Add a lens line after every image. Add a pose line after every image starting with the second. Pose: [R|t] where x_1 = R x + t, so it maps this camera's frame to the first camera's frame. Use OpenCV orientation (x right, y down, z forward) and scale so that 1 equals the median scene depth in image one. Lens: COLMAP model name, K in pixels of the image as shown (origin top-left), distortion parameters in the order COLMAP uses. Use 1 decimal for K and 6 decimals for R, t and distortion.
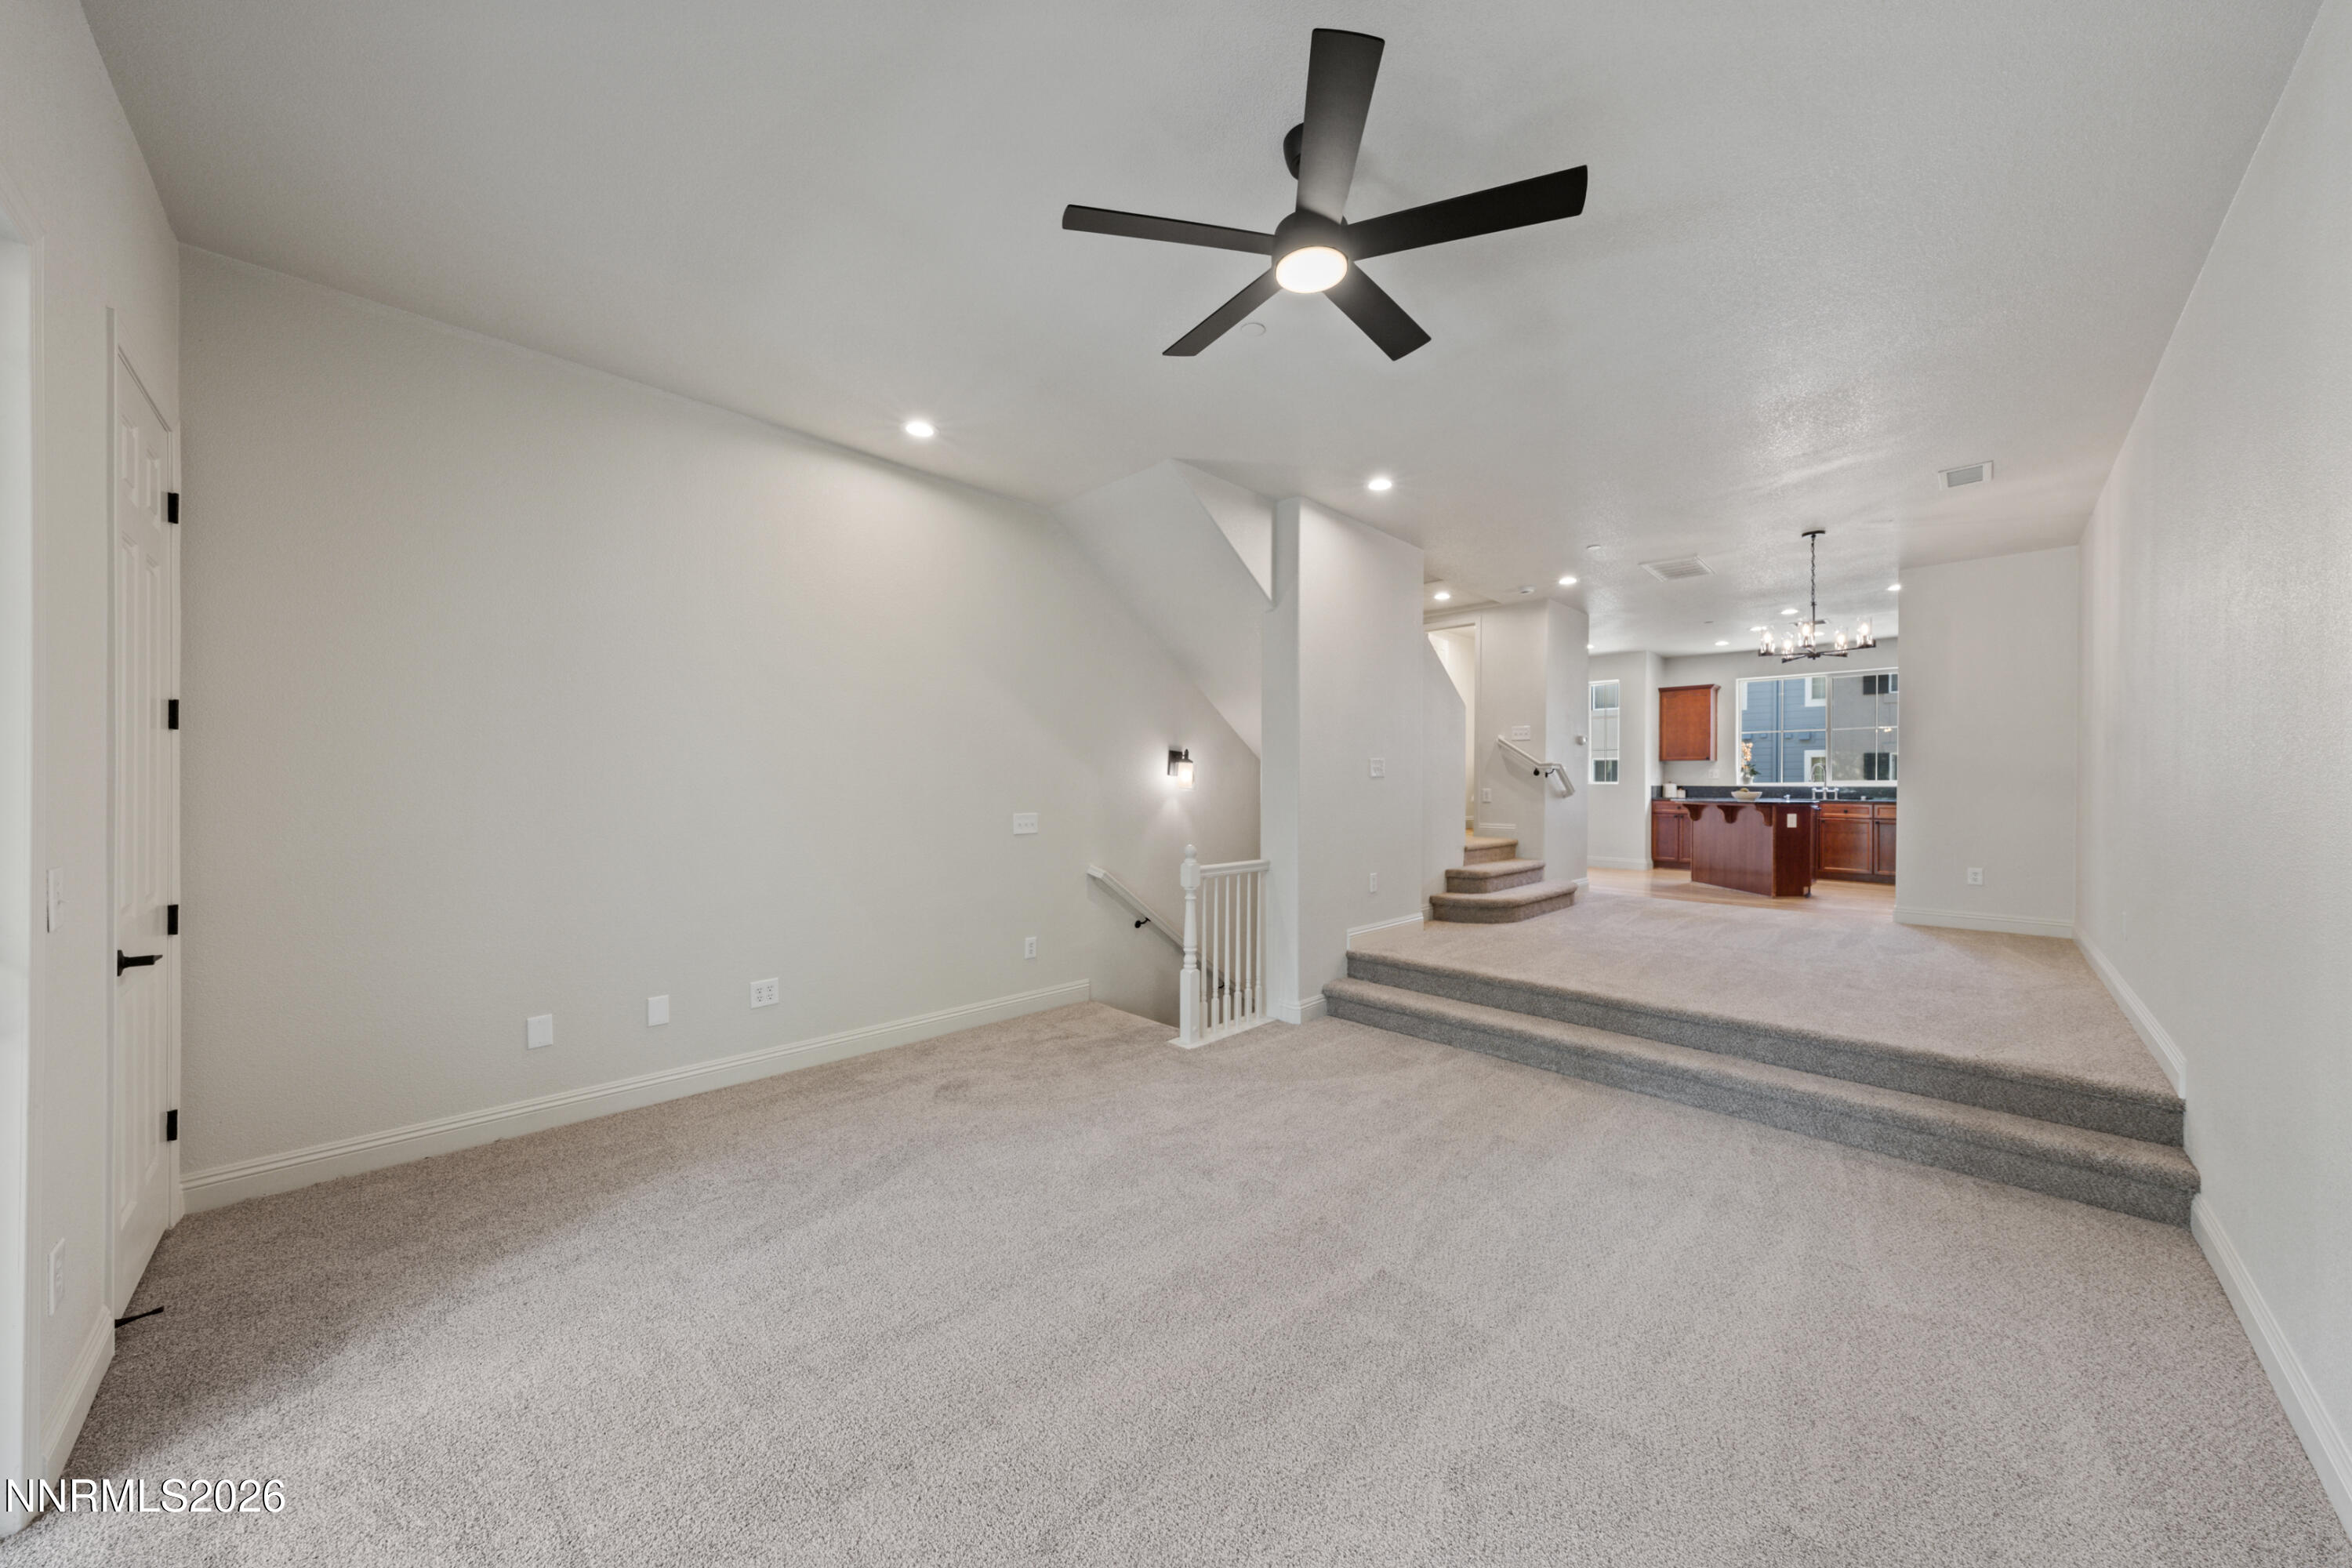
lens RADIAL K [[788.1, 0, 1170.1], [0, 788.1, 790.6], [0, 0, 1]] dist [-0.000054, -0.000024]
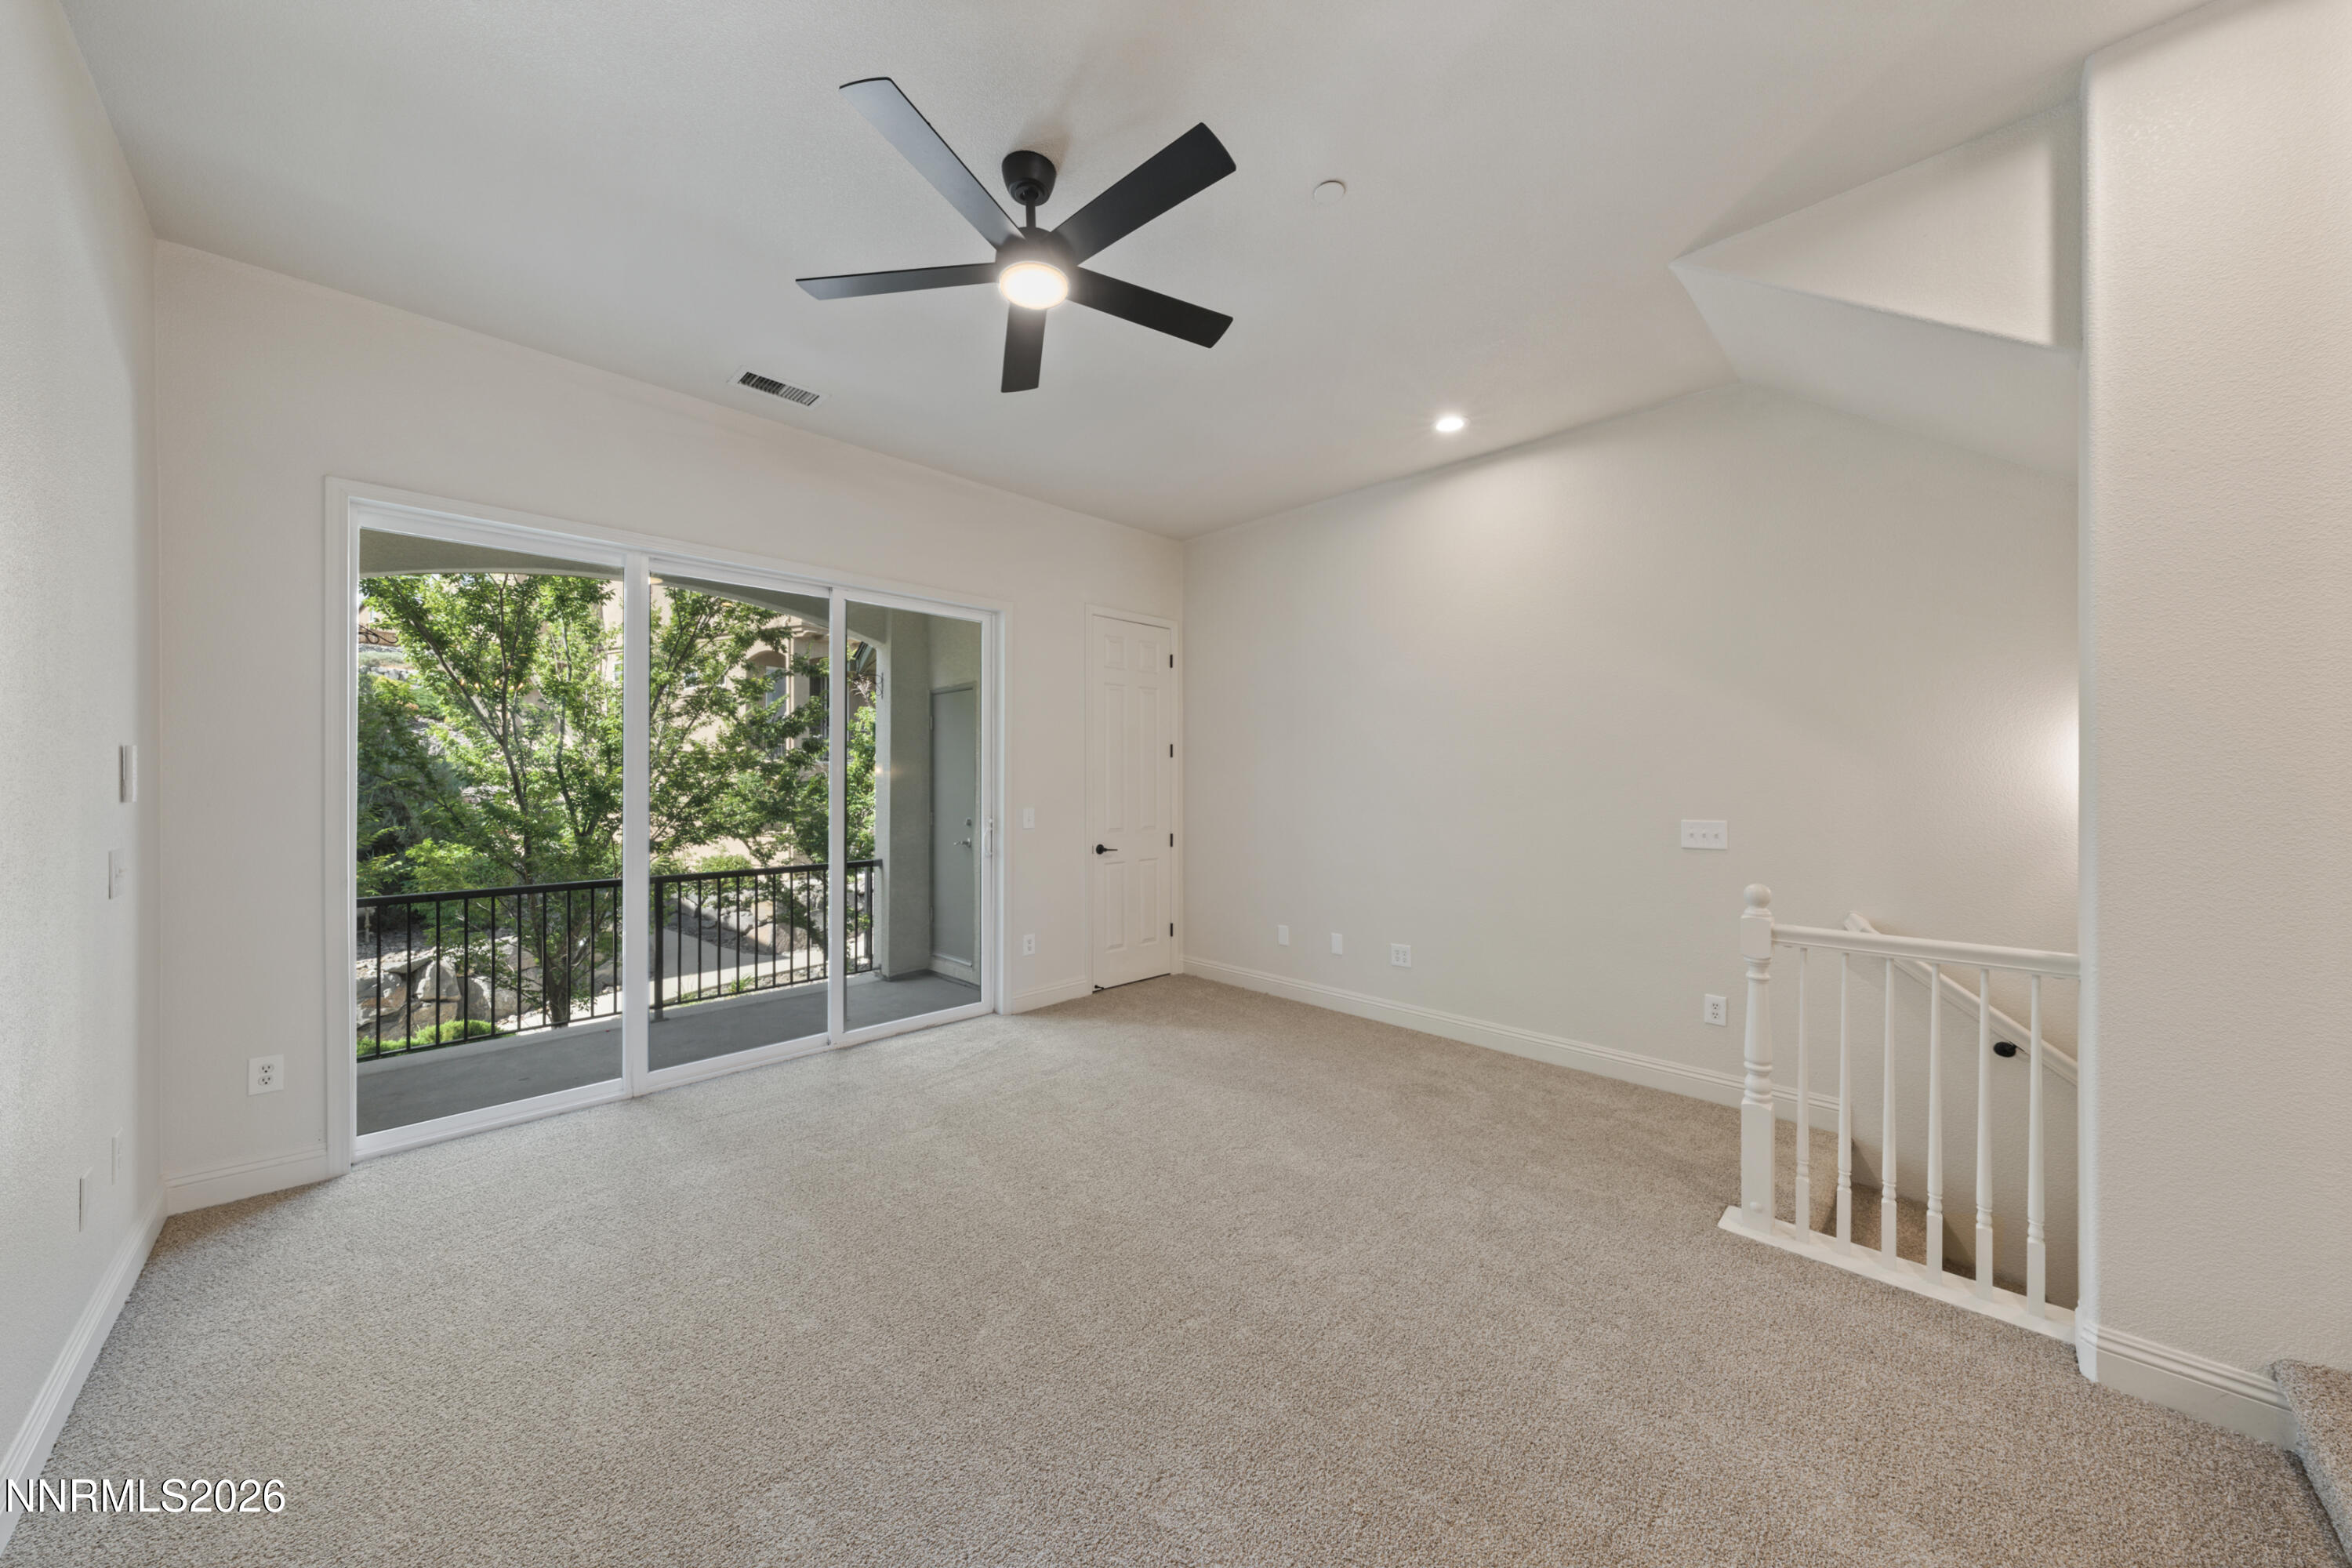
lens RADIAL K [[799.0, 0, 1180.3], [0, 799.0, 779.3], [0, 0, 1]] dist [0.000657, 0.000009]
pose [[0.005645, -0.000934, -0.999984, 0.693642], [-0.003334, 0.999994, -0.000953, -0.007619], [0.999979, 0.003339, 0.005642, 0.658617]]
